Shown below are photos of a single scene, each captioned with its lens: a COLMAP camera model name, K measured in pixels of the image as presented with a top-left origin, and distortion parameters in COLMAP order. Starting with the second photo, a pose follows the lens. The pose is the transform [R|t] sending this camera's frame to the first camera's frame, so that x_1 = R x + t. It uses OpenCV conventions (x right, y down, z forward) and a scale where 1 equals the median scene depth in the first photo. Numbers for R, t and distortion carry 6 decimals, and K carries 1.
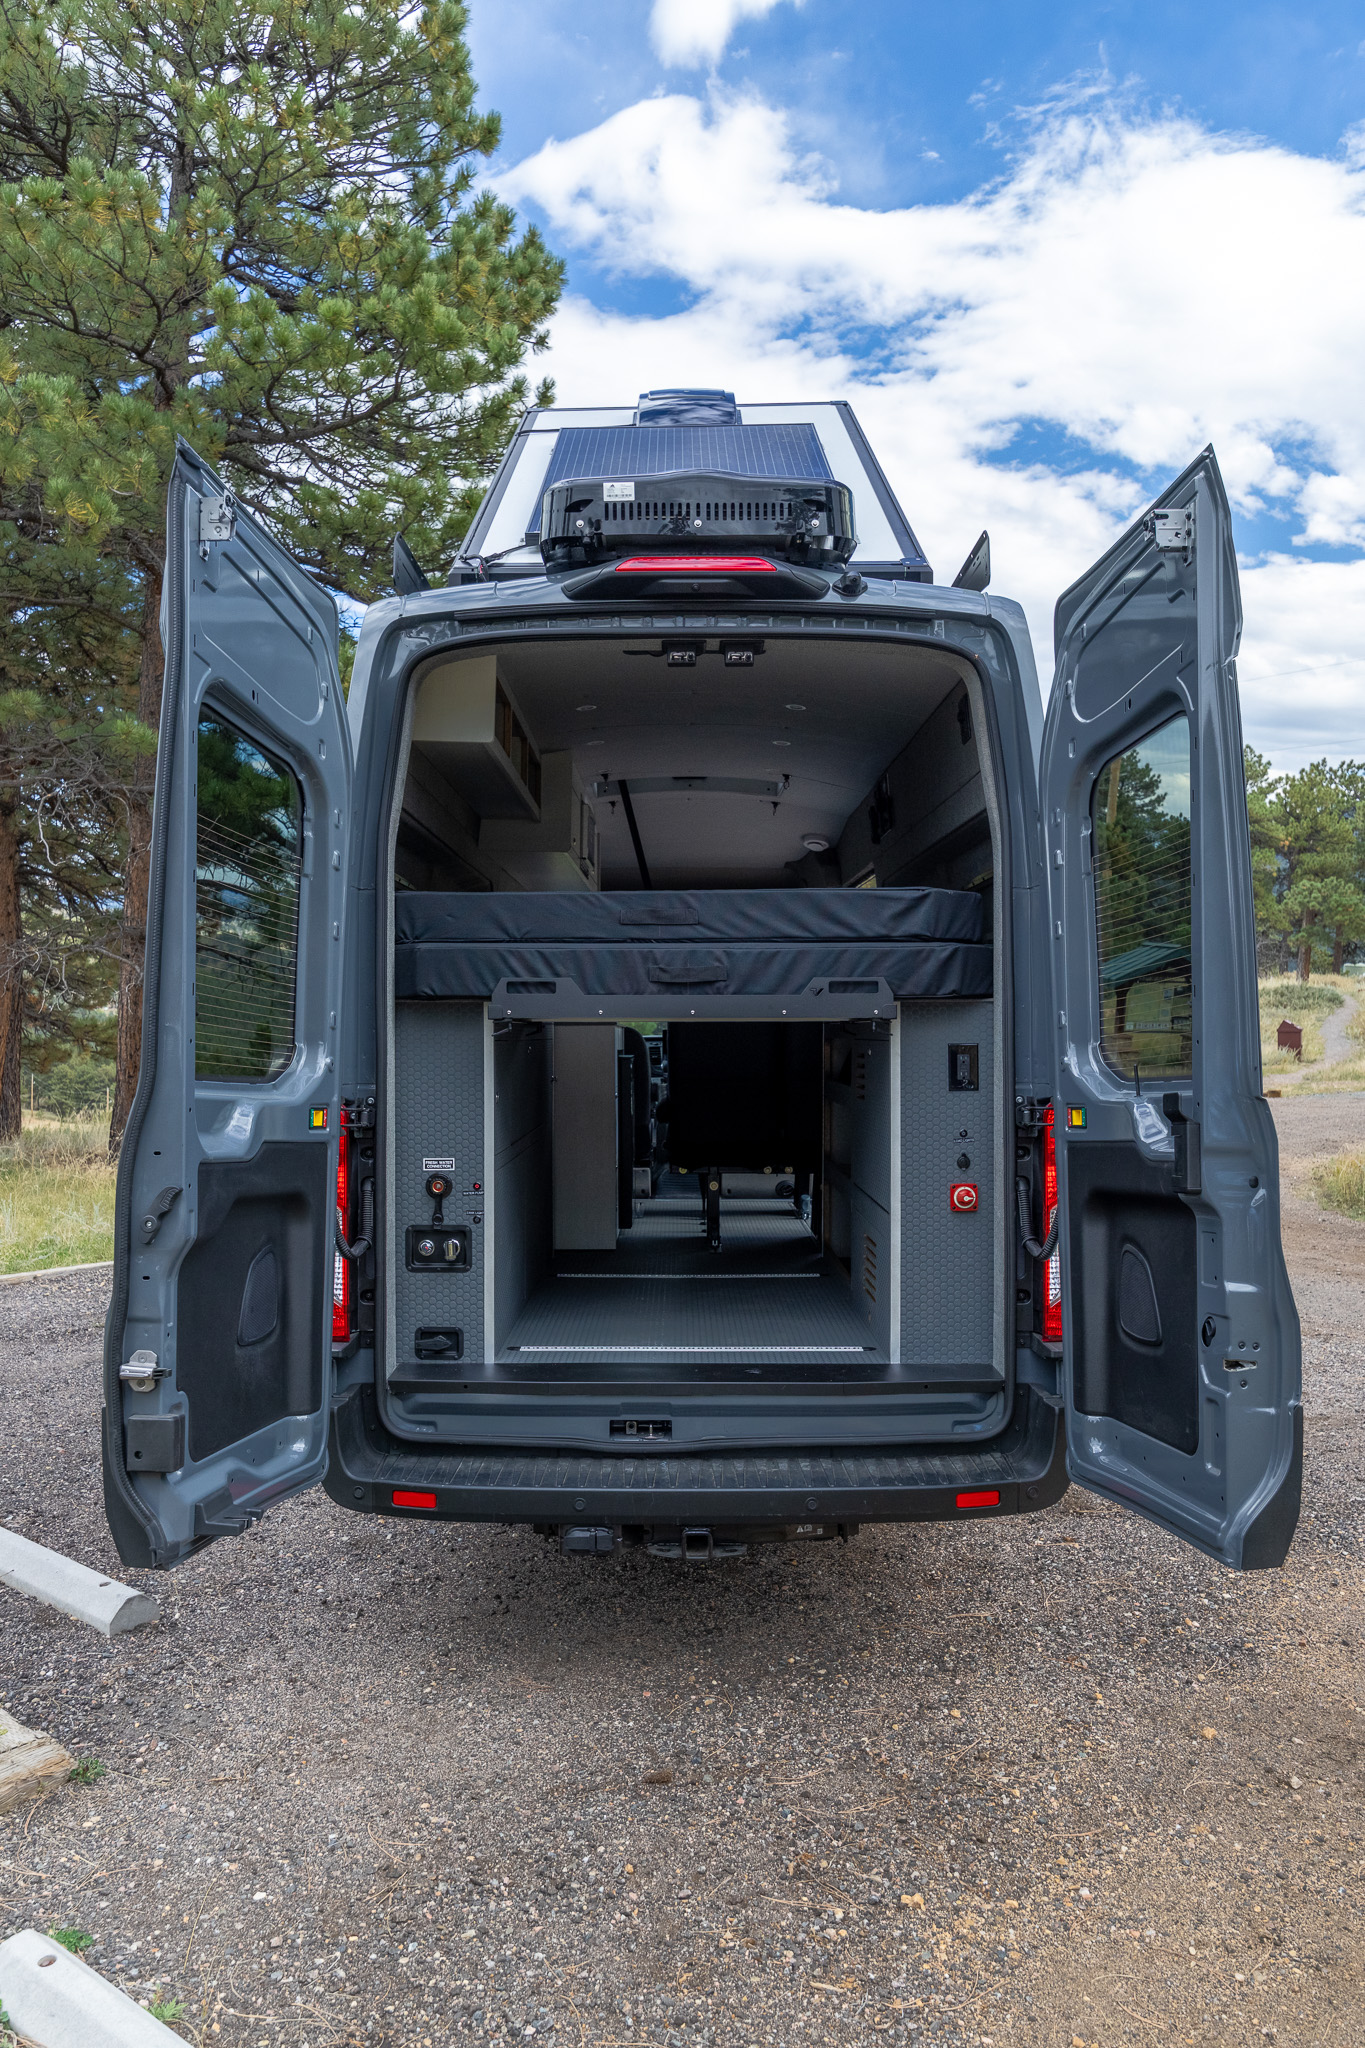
lens RADIAL K [[1573.6, 0, 665.3], [0, 1573.6, 1062.2], [0, 0, 1]] dist [0.007919, -0.000750]
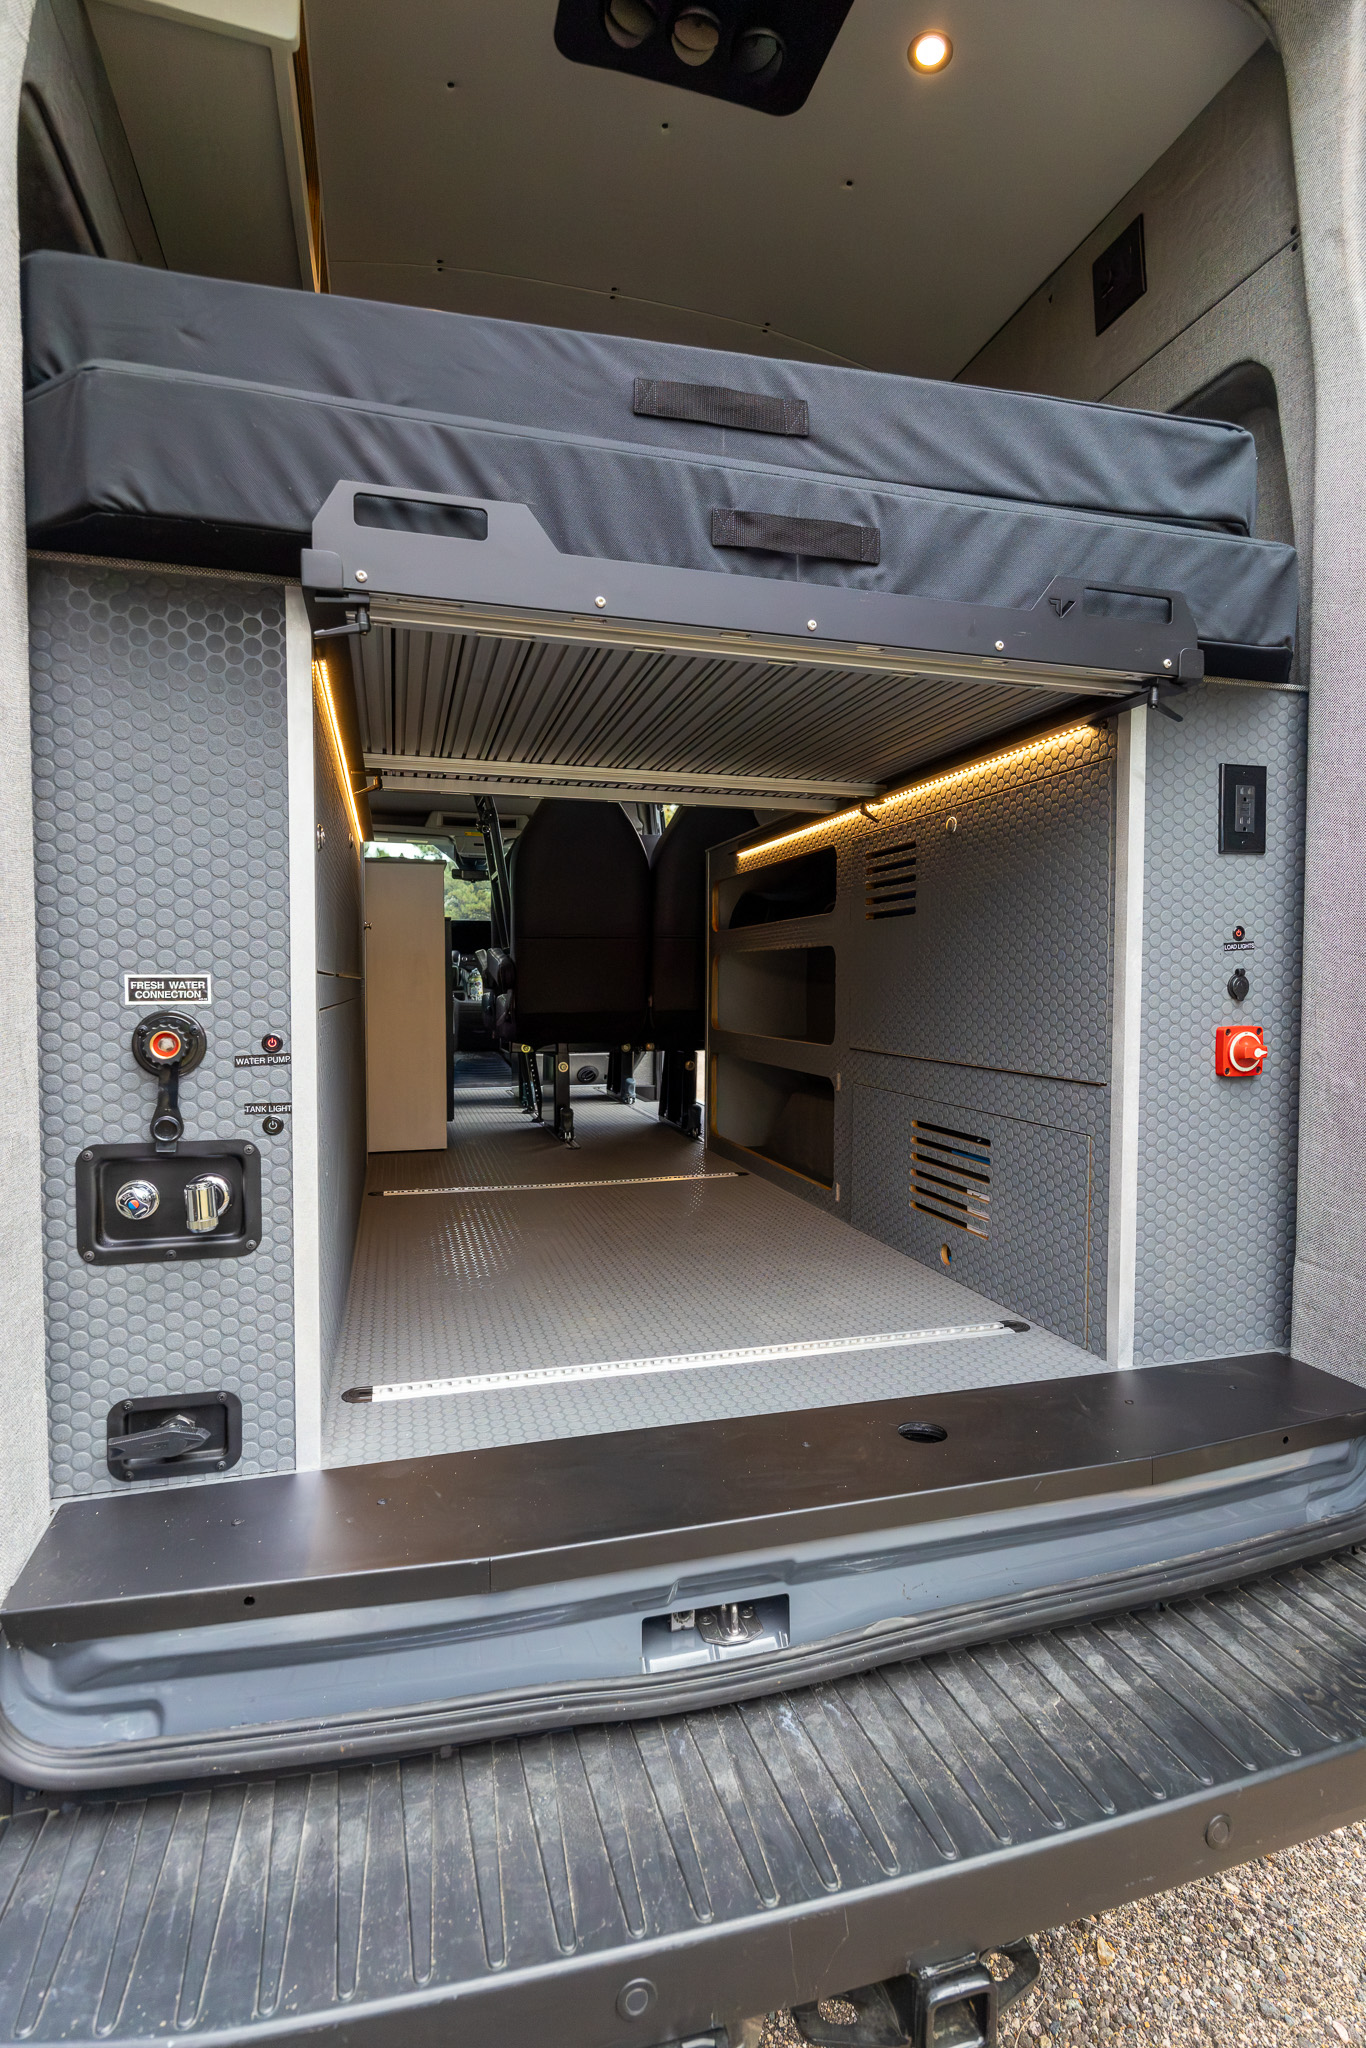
lens RADIAL K [[1003.8, 0, 683.0], [0, 1003.8, 1024.0], [0, 0, 1]] dist [0.001436, 0.001328]
pose [[0.958136, -0.007826, 0.286206, -0.092241], [0.001673, 0.999762, 0.021735, 0.068248], [-0.286308, -0.020346, 0.957922, 0.721111]]
